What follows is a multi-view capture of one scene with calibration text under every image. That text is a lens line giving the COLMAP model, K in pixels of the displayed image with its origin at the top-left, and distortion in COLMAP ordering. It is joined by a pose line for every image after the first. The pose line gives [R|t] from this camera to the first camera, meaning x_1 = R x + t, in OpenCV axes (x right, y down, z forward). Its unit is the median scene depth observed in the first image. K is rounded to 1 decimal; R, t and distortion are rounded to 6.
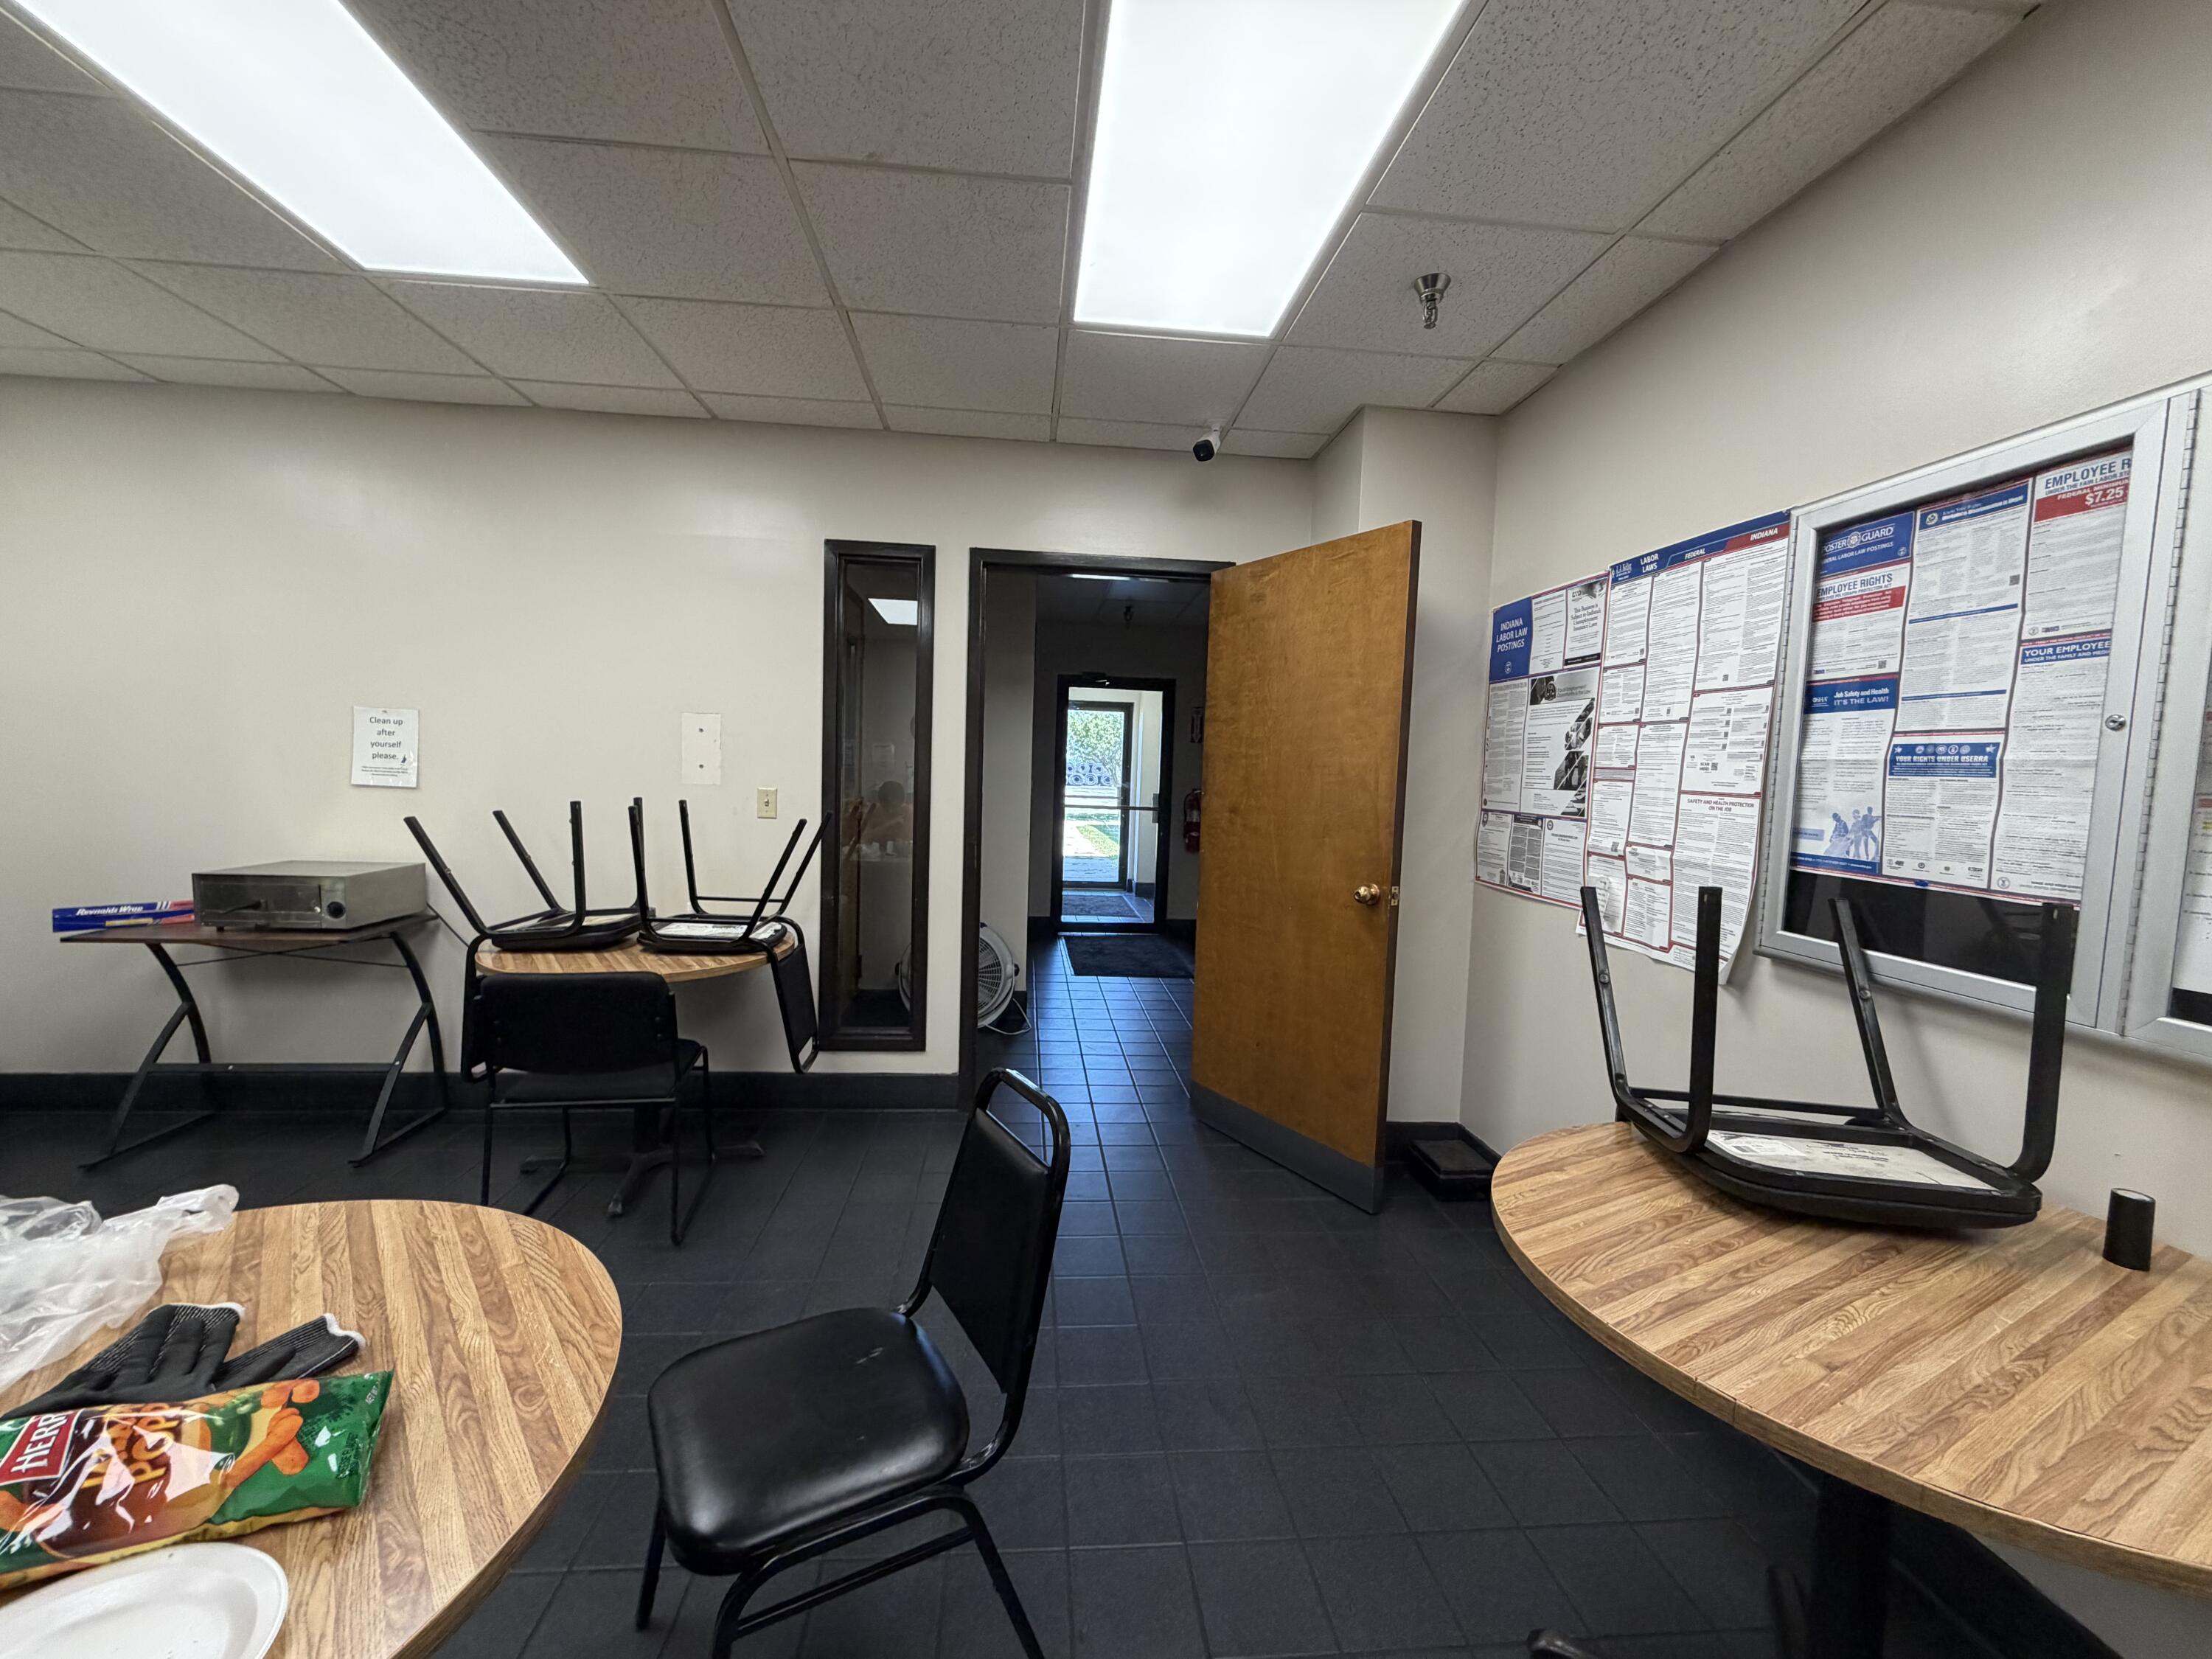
lens RADIAL K [[882.1, 0, 1103.9], [0, 882.1, 831.7], [0, 0, 1]] dist [-0.001775, 0.000881]
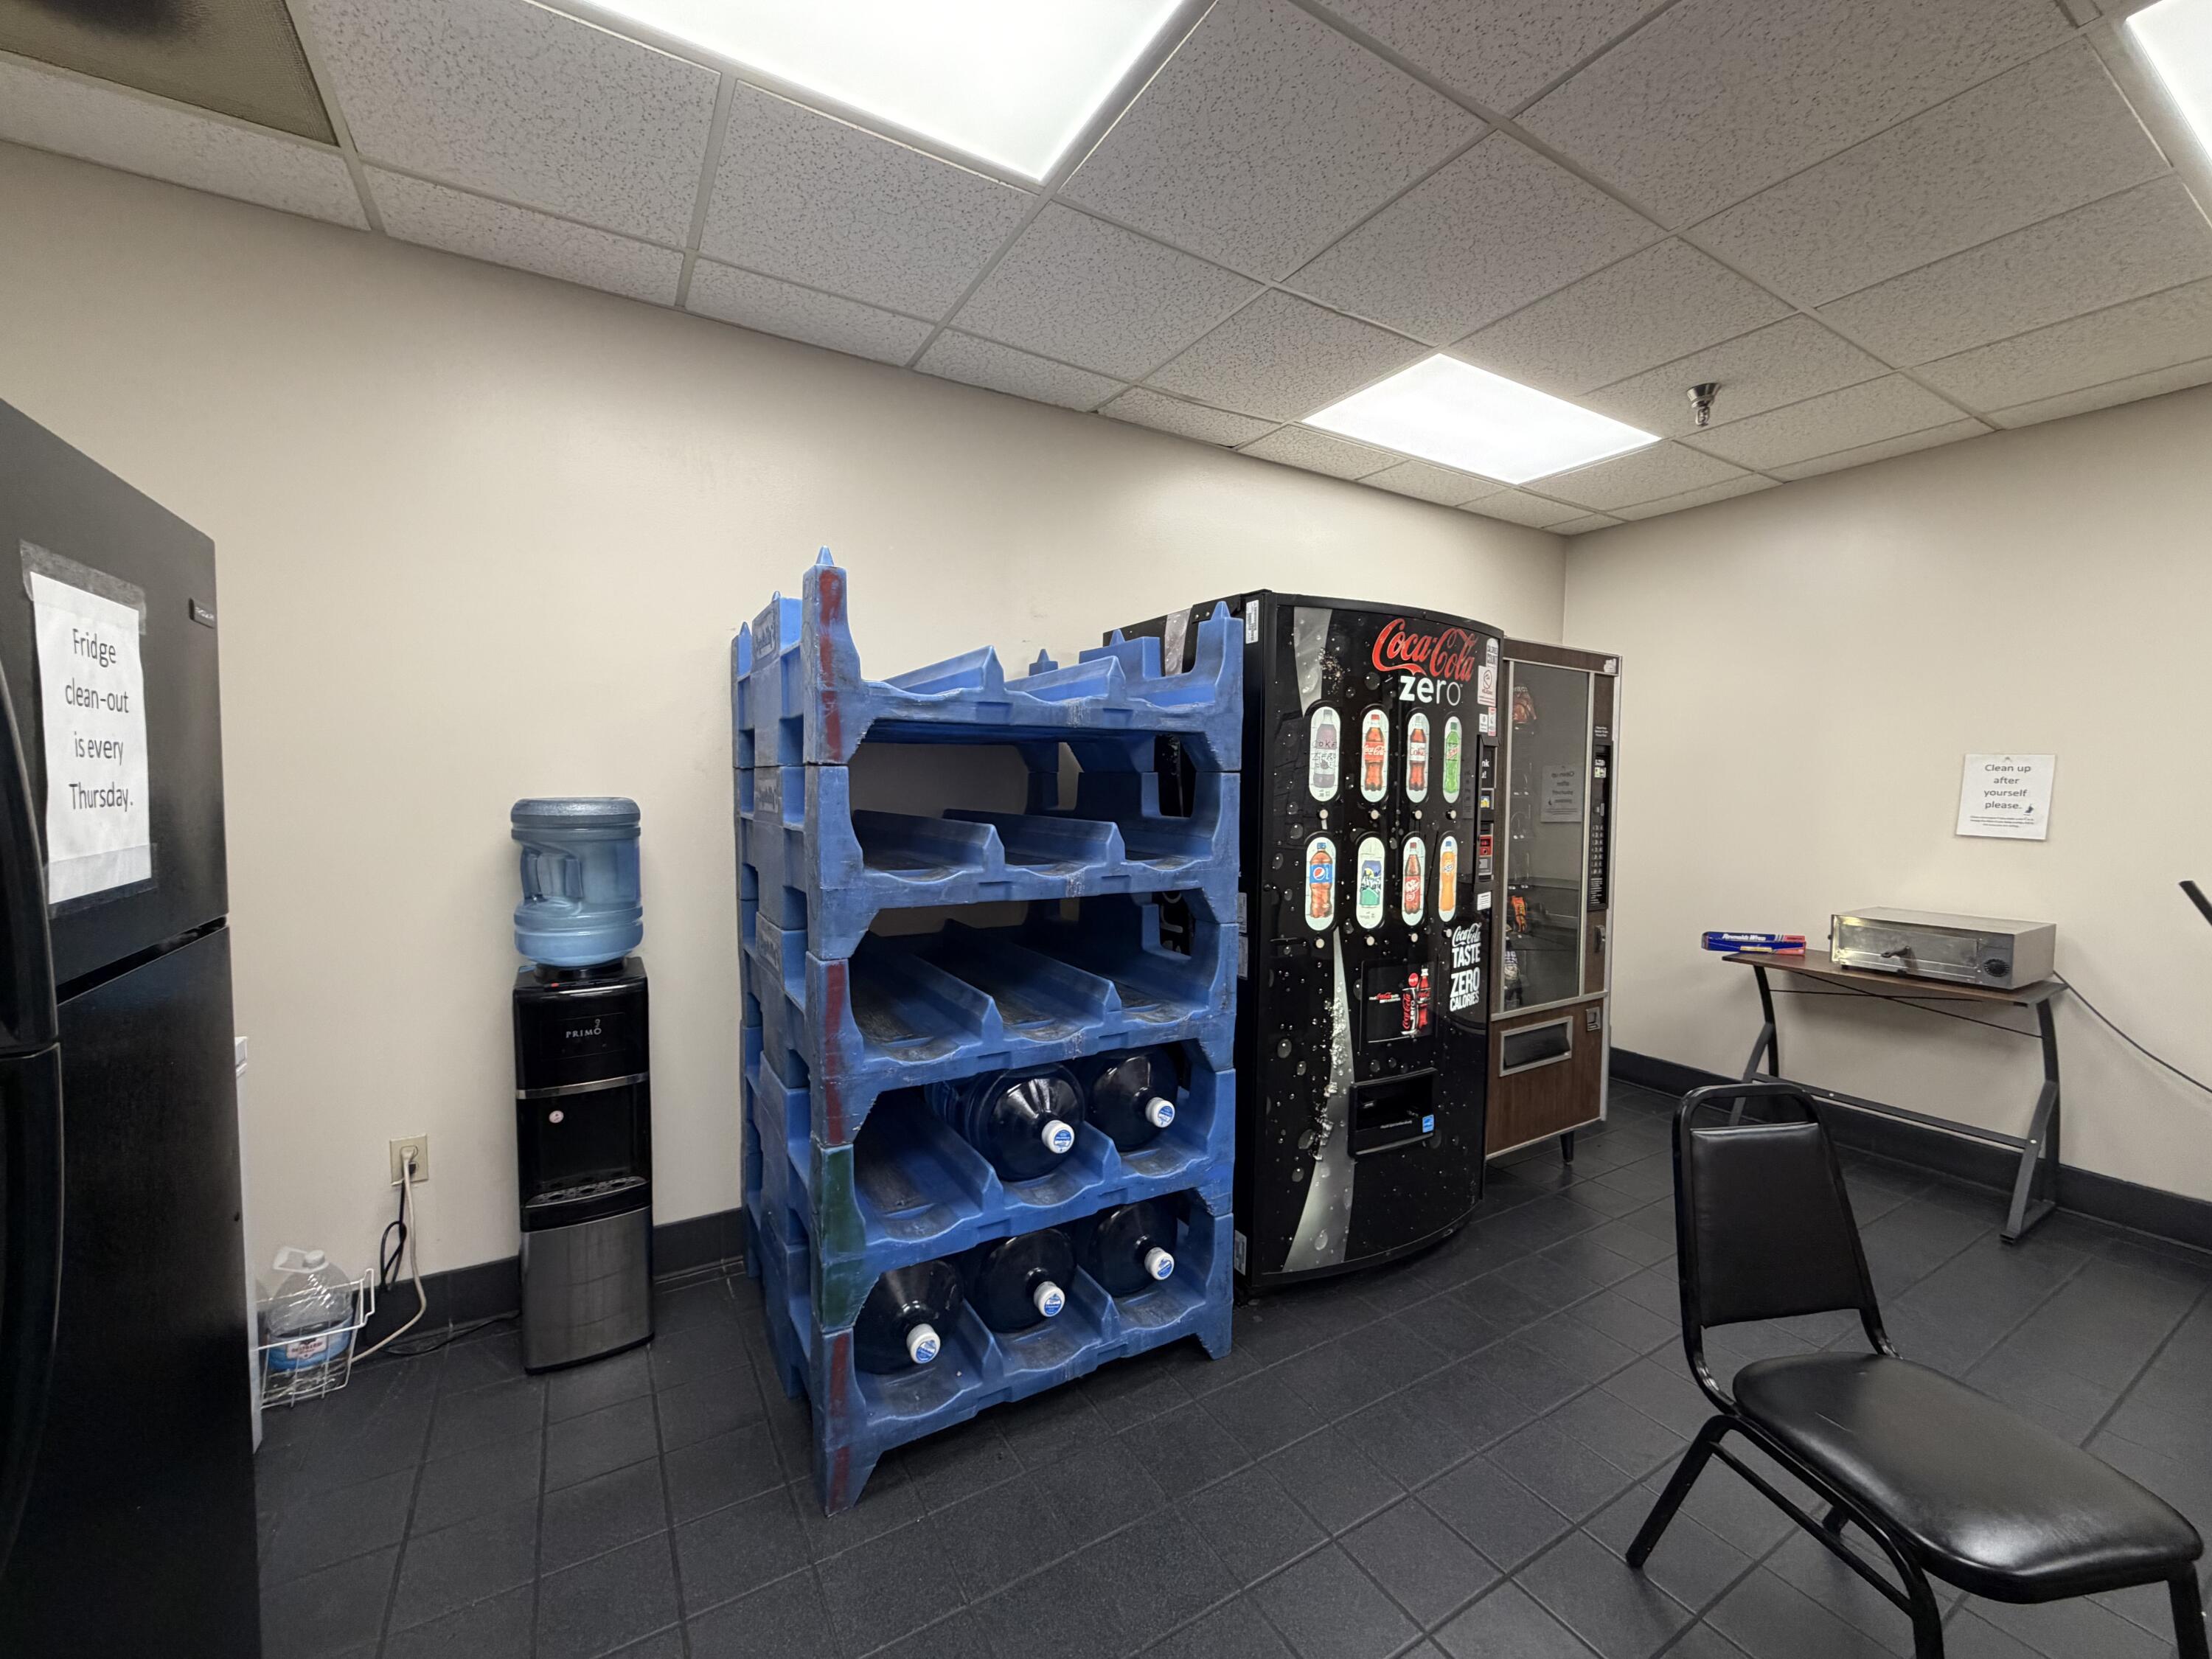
lens RADIAL K [[882.1, 0, 1105.7], [0, 882.1, 828.2], [0, 0, 1]] dist [-0.001775, 0.000881]
pose [[0.429398, 0.024614, -0.902780, -0.378504], [-0.053557, 0.998563, 0.001752, -0.012008], [0.901526, 0.047598, 0.430099, -0.264118]]
